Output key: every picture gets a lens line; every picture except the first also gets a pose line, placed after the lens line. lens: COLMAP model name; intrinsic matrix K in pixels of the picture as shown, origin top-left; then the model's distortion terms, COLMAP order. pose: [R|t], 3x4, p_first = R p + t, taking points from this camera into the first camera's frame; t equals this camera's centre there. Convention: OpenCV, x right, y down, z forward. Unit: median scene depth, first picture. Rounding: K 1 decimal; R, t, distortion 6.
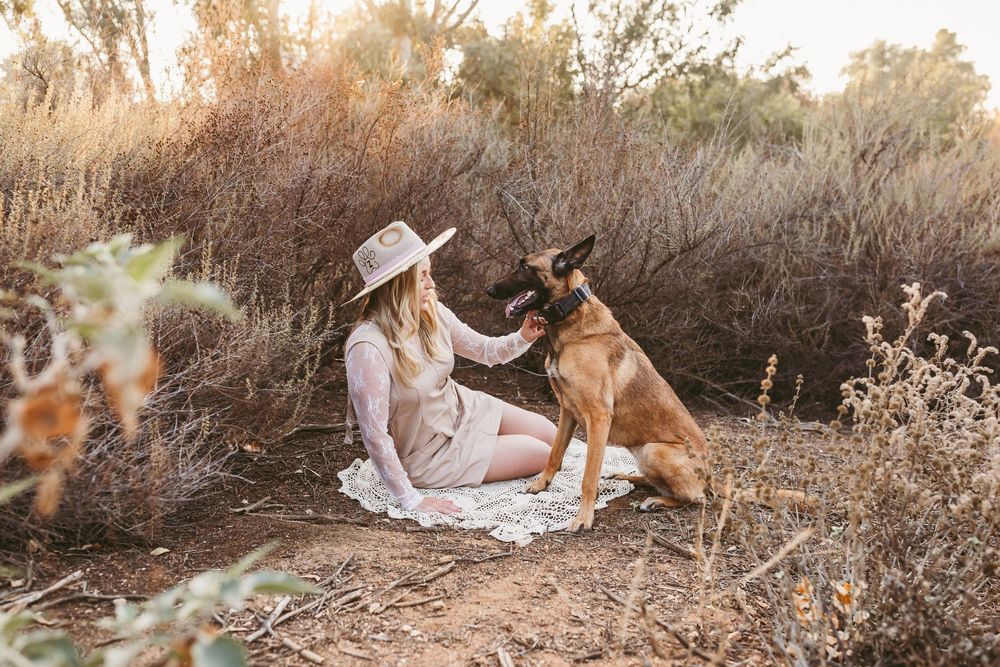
lens RADIAL K [[926.9, 0, 510.7], [0, 926.9, 333.3], [0, 0, 1]] dist [0.003431, 0.000639]
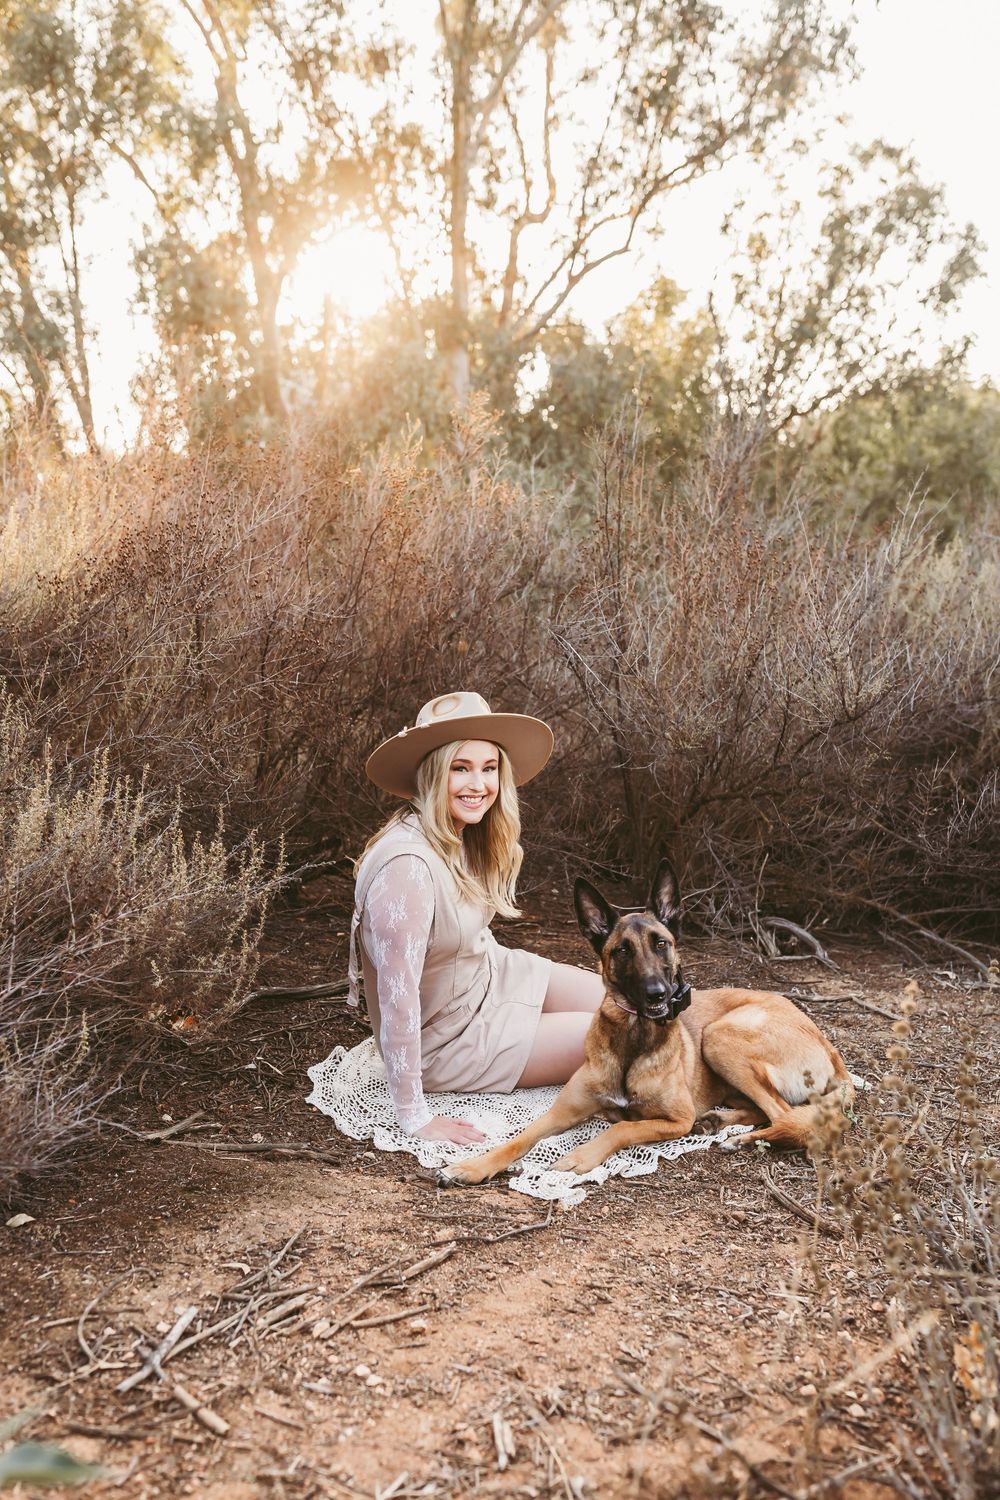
lens RADIAL K [[1390.8, 0, 500.0], [0, 1390.8, 750.0], [0, 0, 1]] dist [0.002811, 0.001902]
pose [[0.995766, -0.005303, -0.091770, 0.060214], [0.003455, 0.999788, -0.020280, -0.078975], [0.091858, 0.019877, 0.995574, 0.011269]]
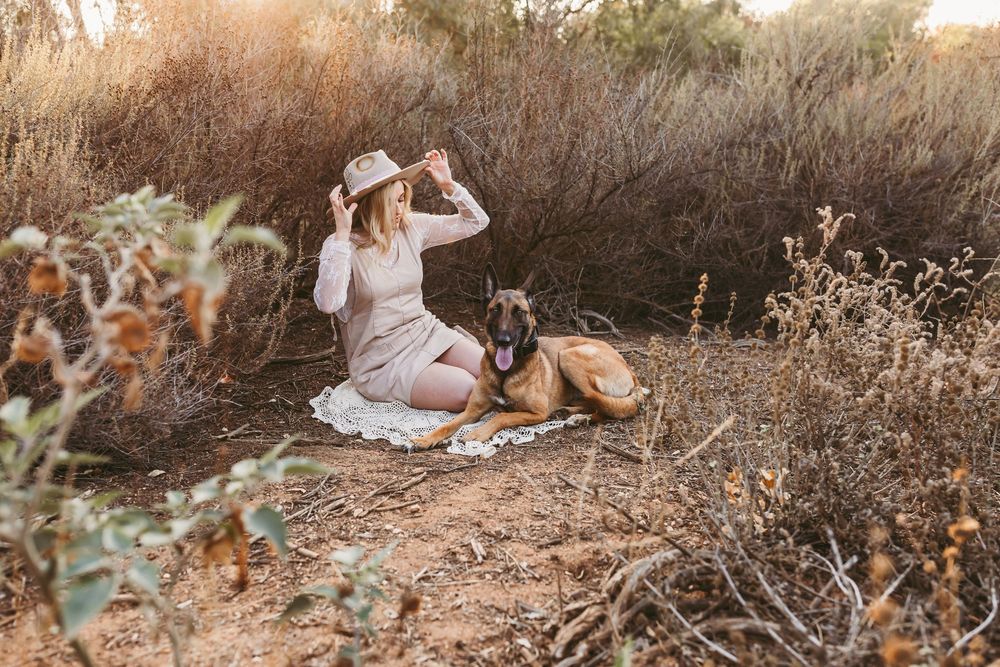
lens RADIAL K [[927.2, 0, 500.0], [0, 927.2, 333.5], [0, 0, 1]] dist [0.002811, 0.001902]
pose [[0.998586, -0.035339, 0.039710, -0.010341], [0.032325, 0.996723, 0.074148, 0.002696], [-0.042200, -0.072759, 0.996456, -0.086979]]
